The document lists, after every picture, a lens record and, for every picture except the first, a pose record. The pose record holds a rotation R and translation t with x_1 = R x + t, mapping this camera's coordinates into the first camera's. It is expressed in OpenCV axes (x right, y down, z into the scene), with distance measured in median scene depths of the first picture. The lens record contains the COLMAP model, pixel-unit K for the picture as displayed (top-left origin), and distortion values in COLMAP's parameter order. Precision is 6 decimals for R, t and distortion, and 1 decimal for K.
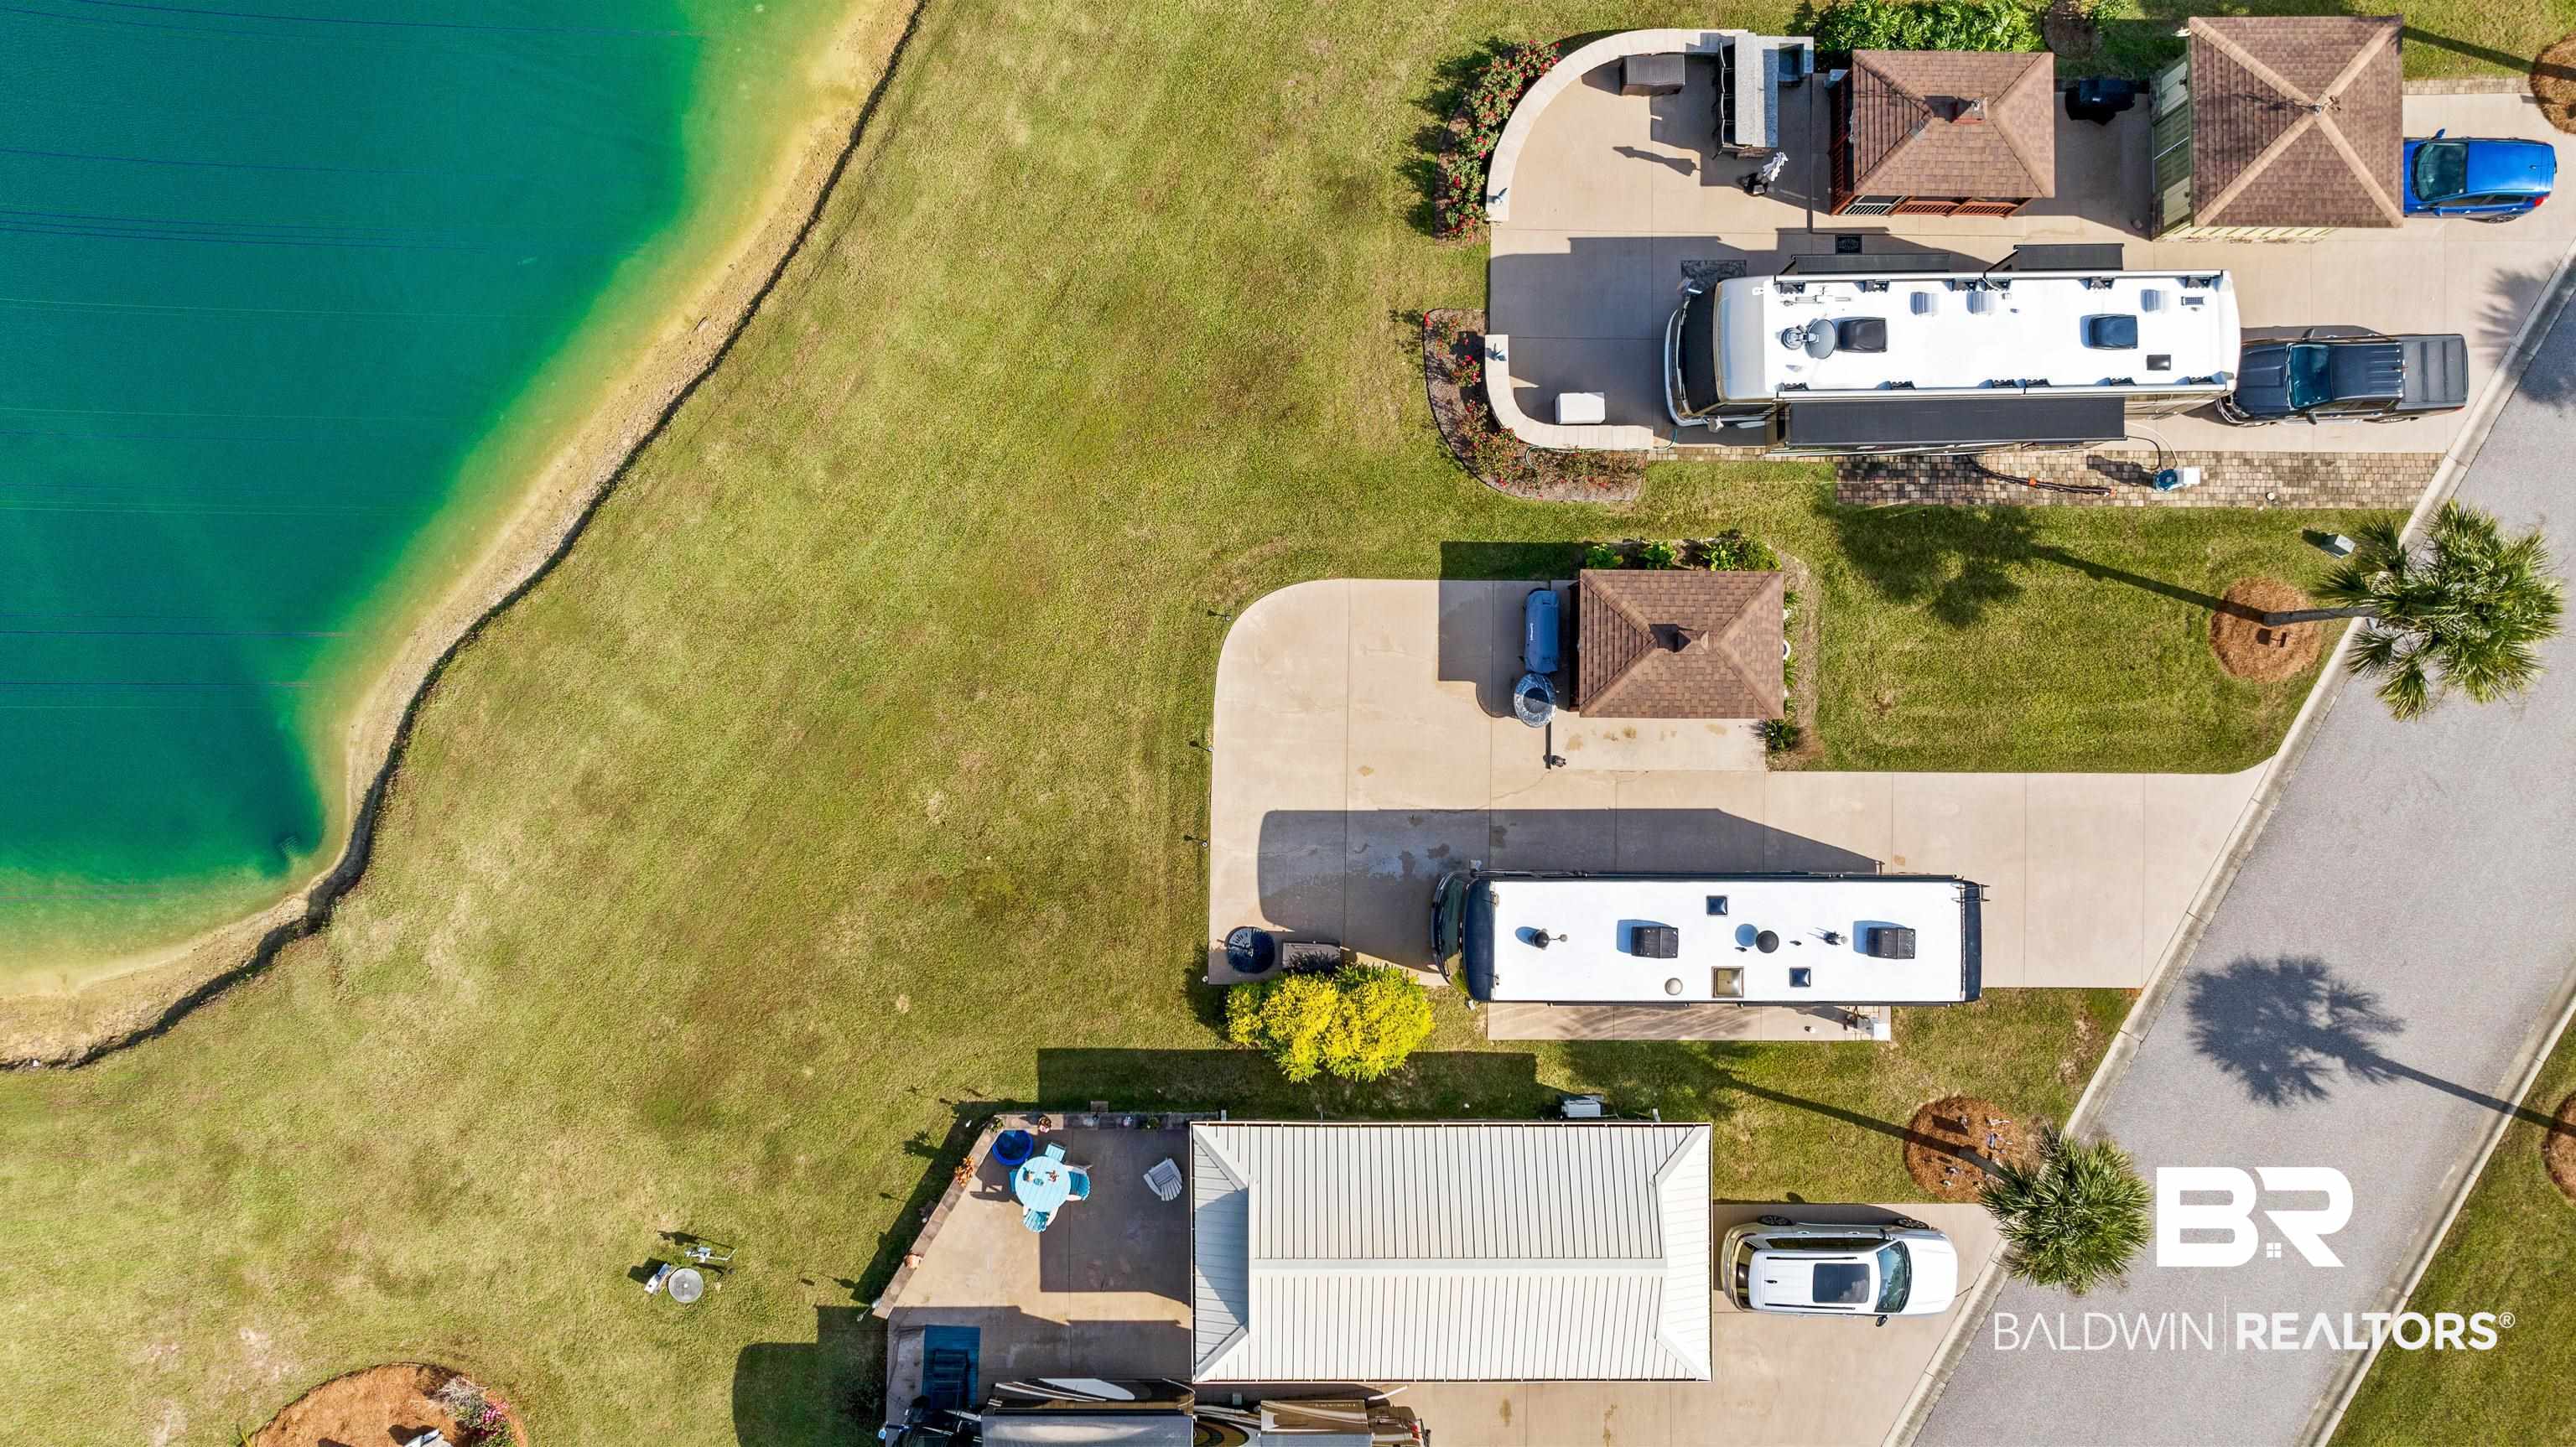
lens RADIAL K [[1808.5, 0, 1358.6], [0, 1808.5, 724.2], [0, 0, 1]] dist [-0.051685, 0.043114]
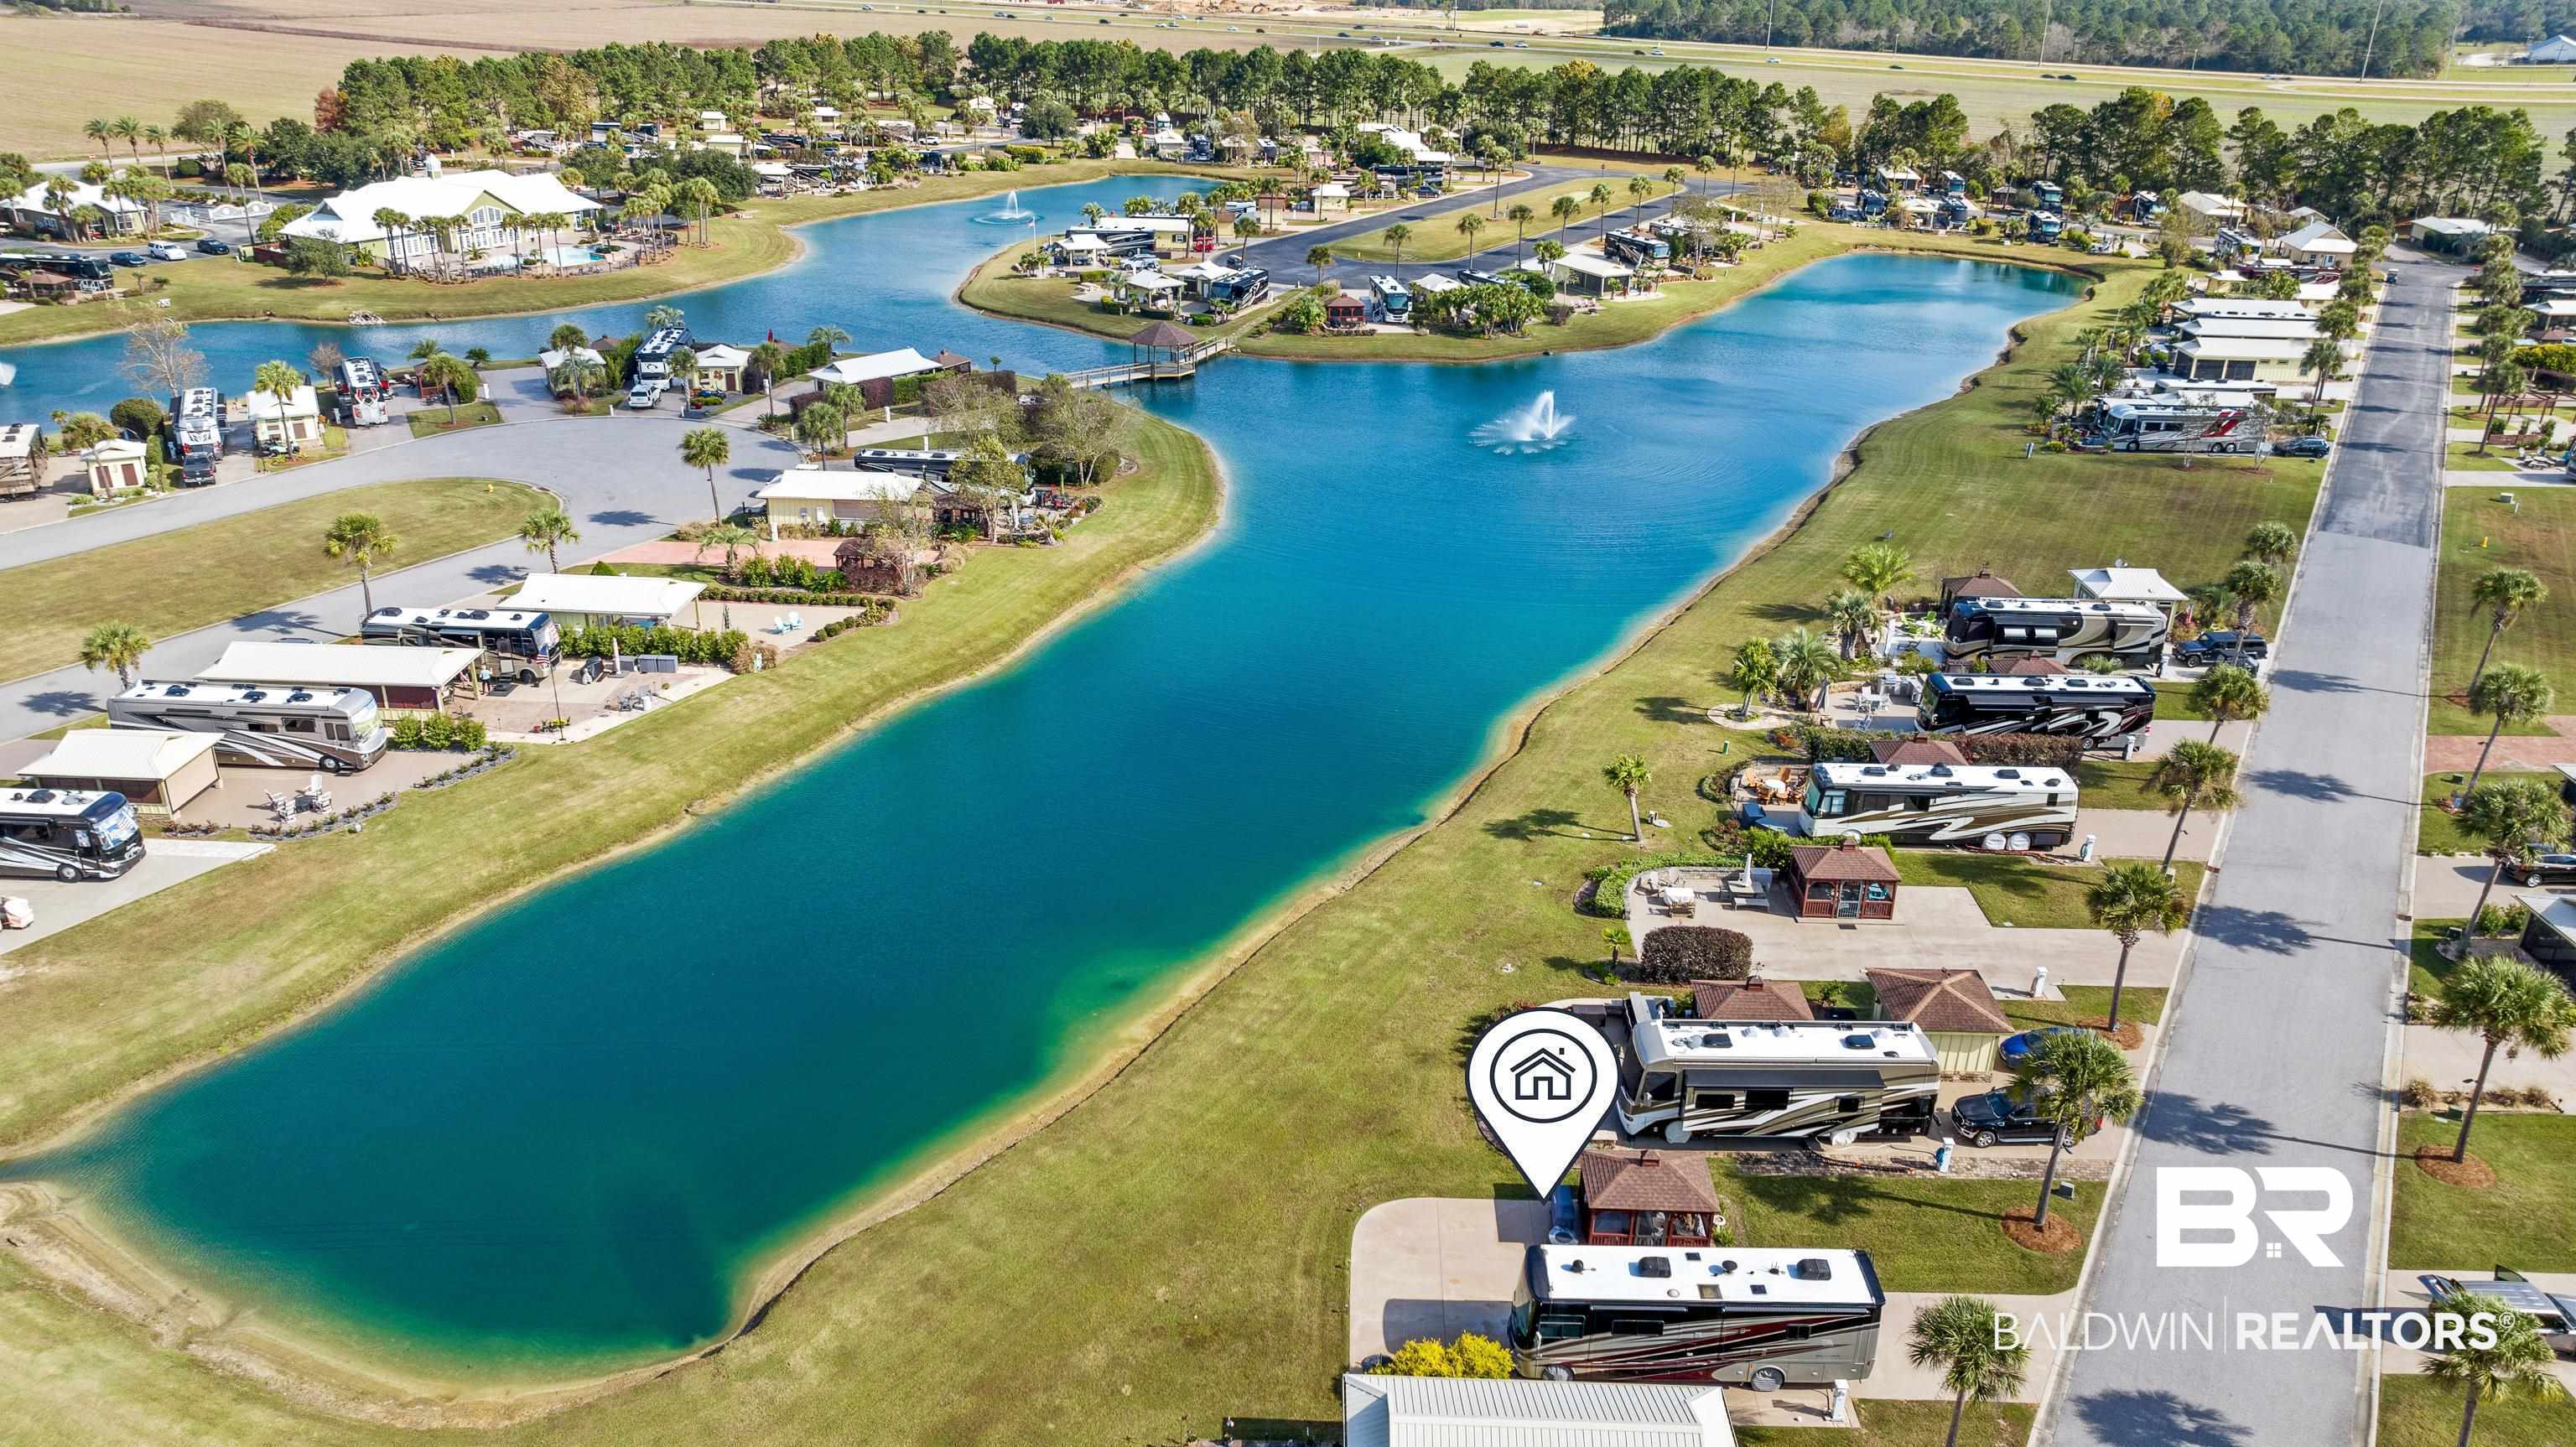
lens RADIAL K [[1808.5, 0, 1358.6], [0, 1808.5, 724.2], [0, 0, 1]] dist [-0.051685, 0.043114]
pose [[0.999890, -0.012348, 0.008180, -0.080768], [0.012589, 0.417571, -0.908557, 1.178386], [0.007803, 0.908560, 0.417681, -0.029810]]
